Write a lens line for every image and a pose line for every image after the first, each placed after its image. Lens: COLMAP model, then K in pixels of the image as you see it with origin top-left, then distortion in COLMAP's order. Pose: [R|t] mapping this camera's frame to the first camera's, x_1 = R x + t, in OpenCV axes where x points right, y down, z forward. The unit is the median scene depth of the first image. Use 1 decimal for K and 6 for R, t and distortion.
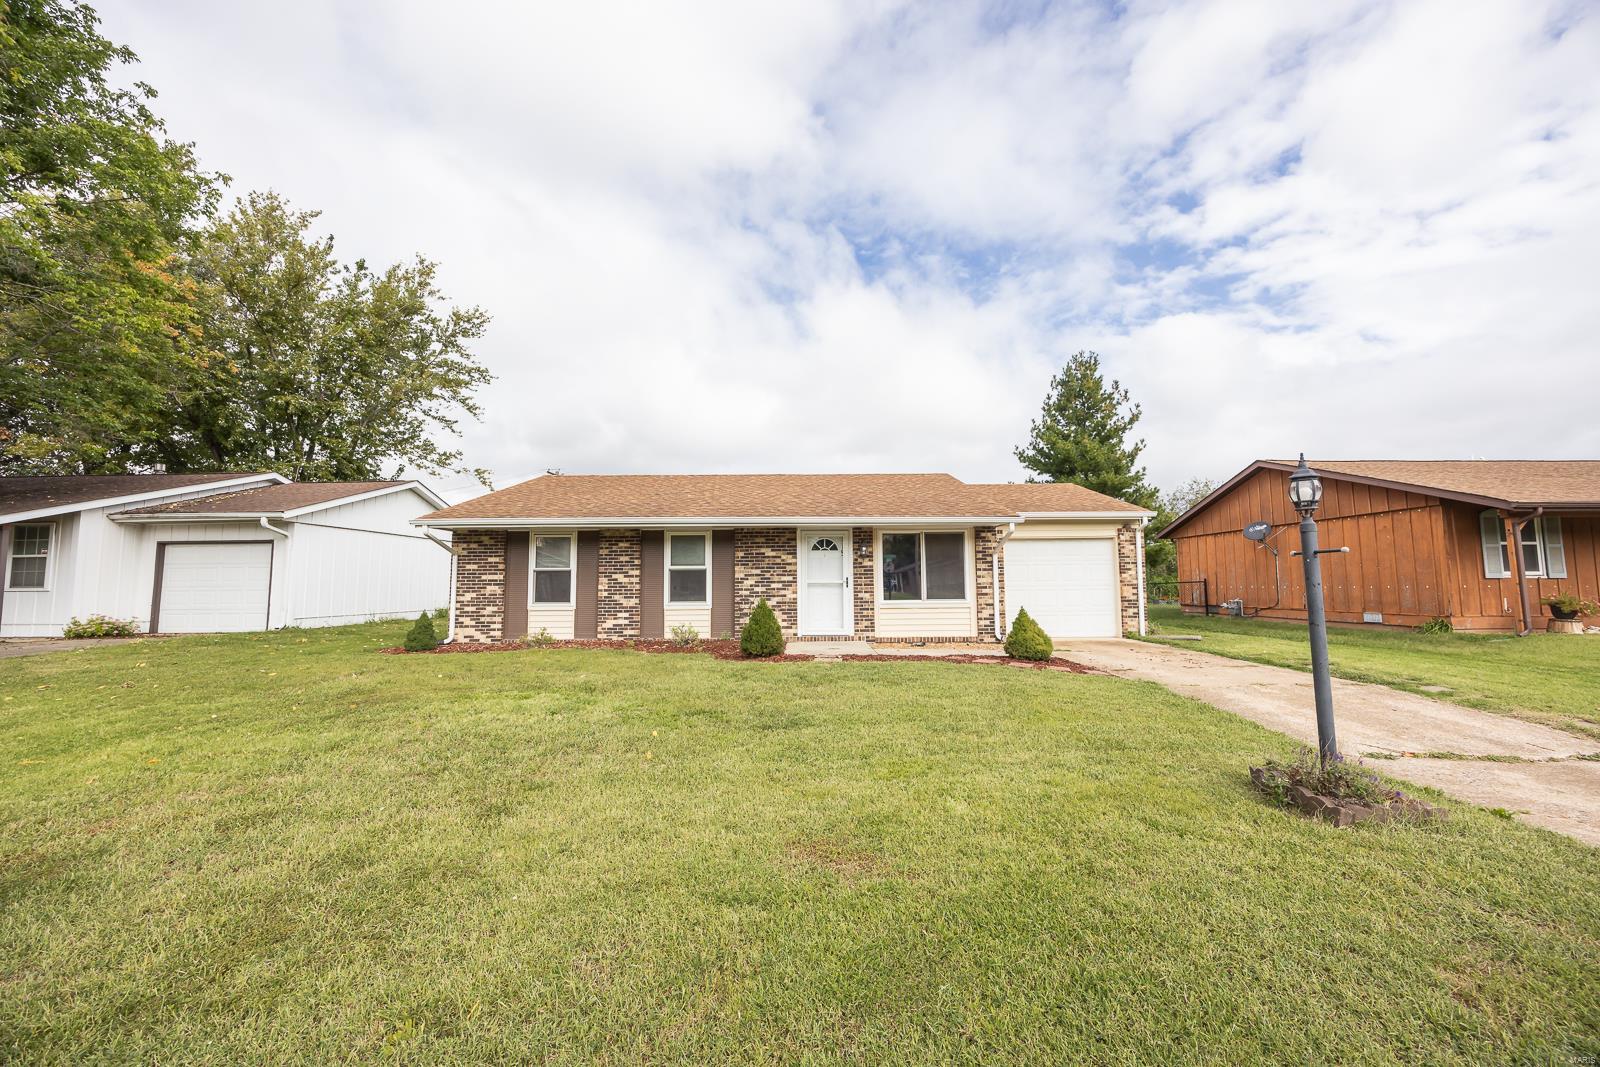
lens RADIAL K [[605.5, 0, 802.3], [0, 605.5, 536.6], [0, 0, 1]] dist [-0.001864, -0.000149]
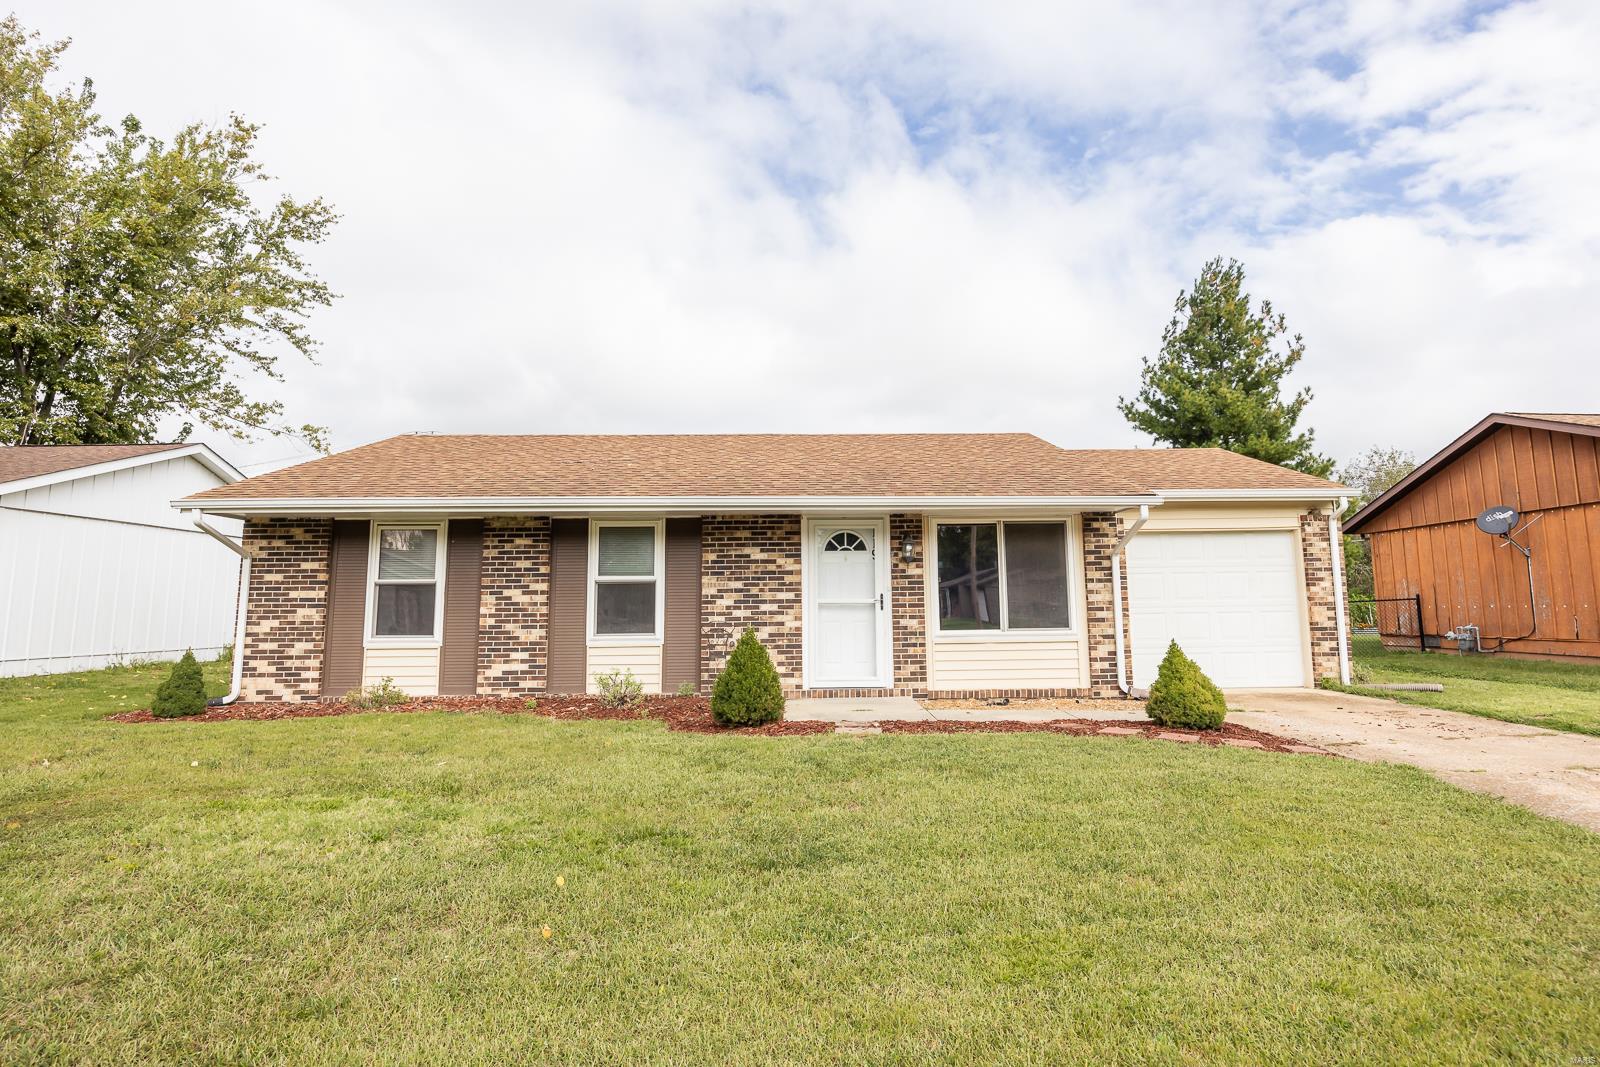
lens RADIAL K [[889.7, 0, 824.4], [0, 889.7, 483.5], [0, 0, 1]] dist [-0.011736, 0.000424]
pose [[0.999510, 0.001341, 0.031278, -0.013978], [0.000506, 0.998260, -0.058968, 0.007781], [-0.031303, 0.058955, 0.997770, 0.076979]]
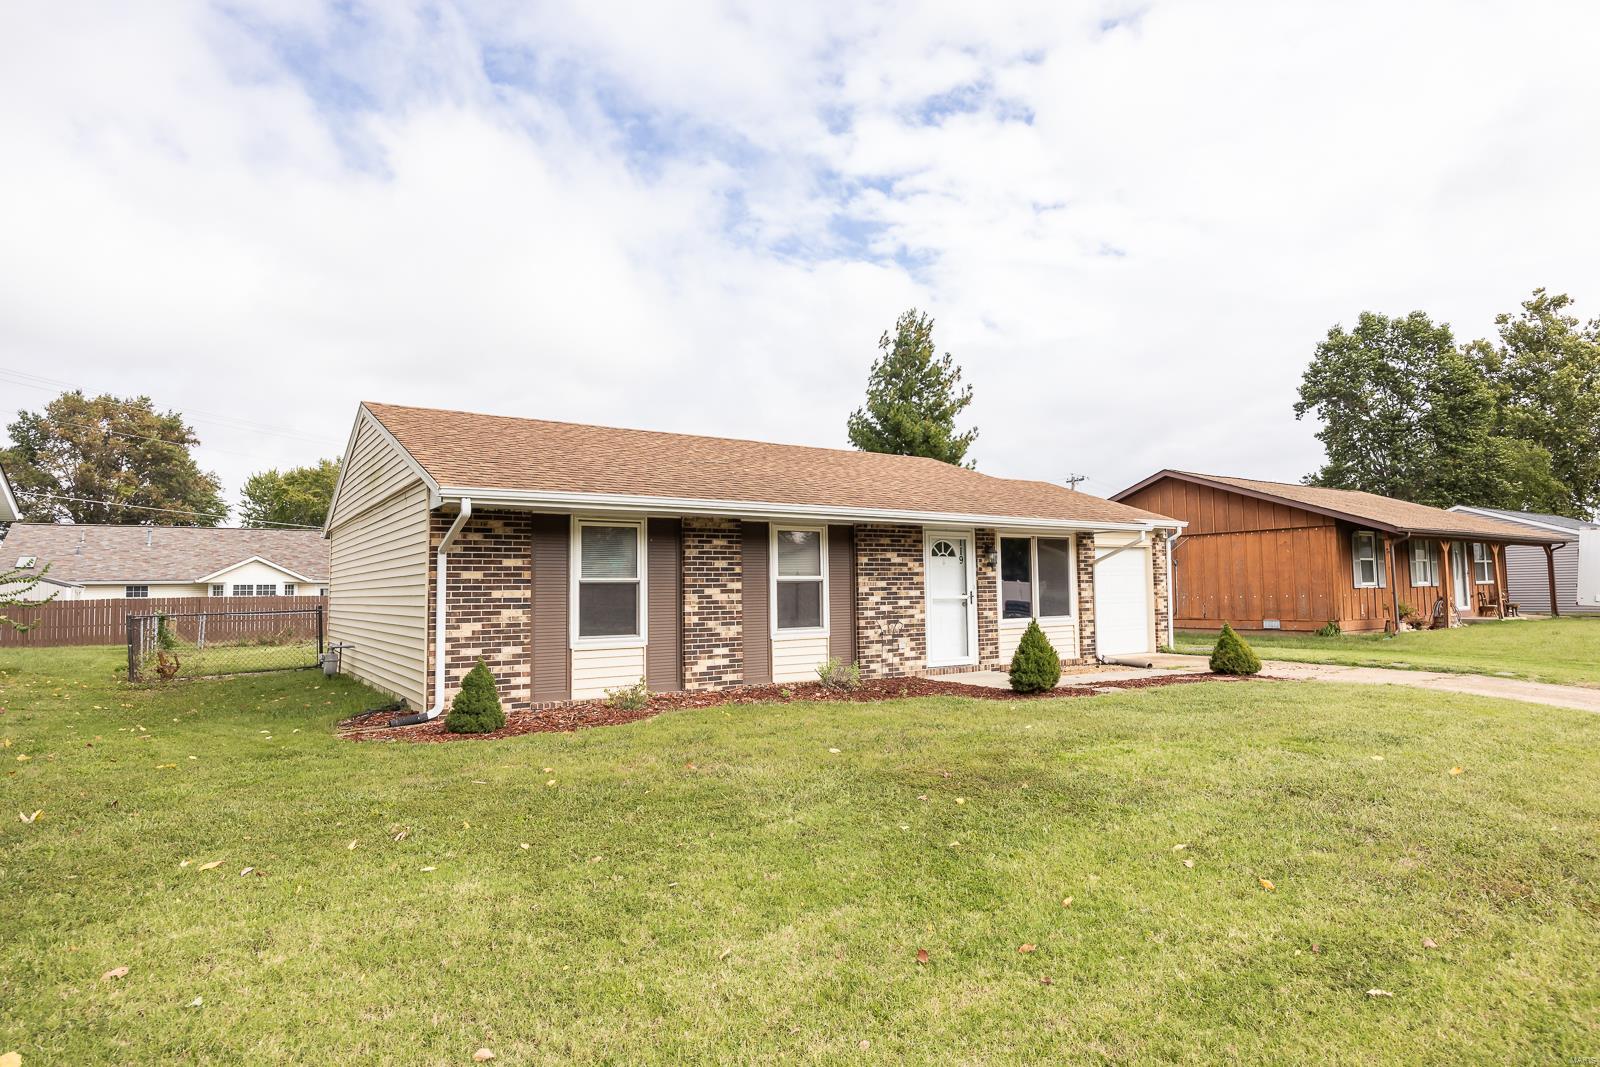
lens RADIAL K [[938.1, 0, 796.4], [0, 938.1, 511.7], [0, 0, 1]] dist [-0.021626, -0.000784]
pose [[0.807569, 0.044323, 0.588105, -0.817287], [-0.037497, 0.999013, -0.023802, 0.001353], [-0.588580, -0.002831, 0.808434, 0.142007]]
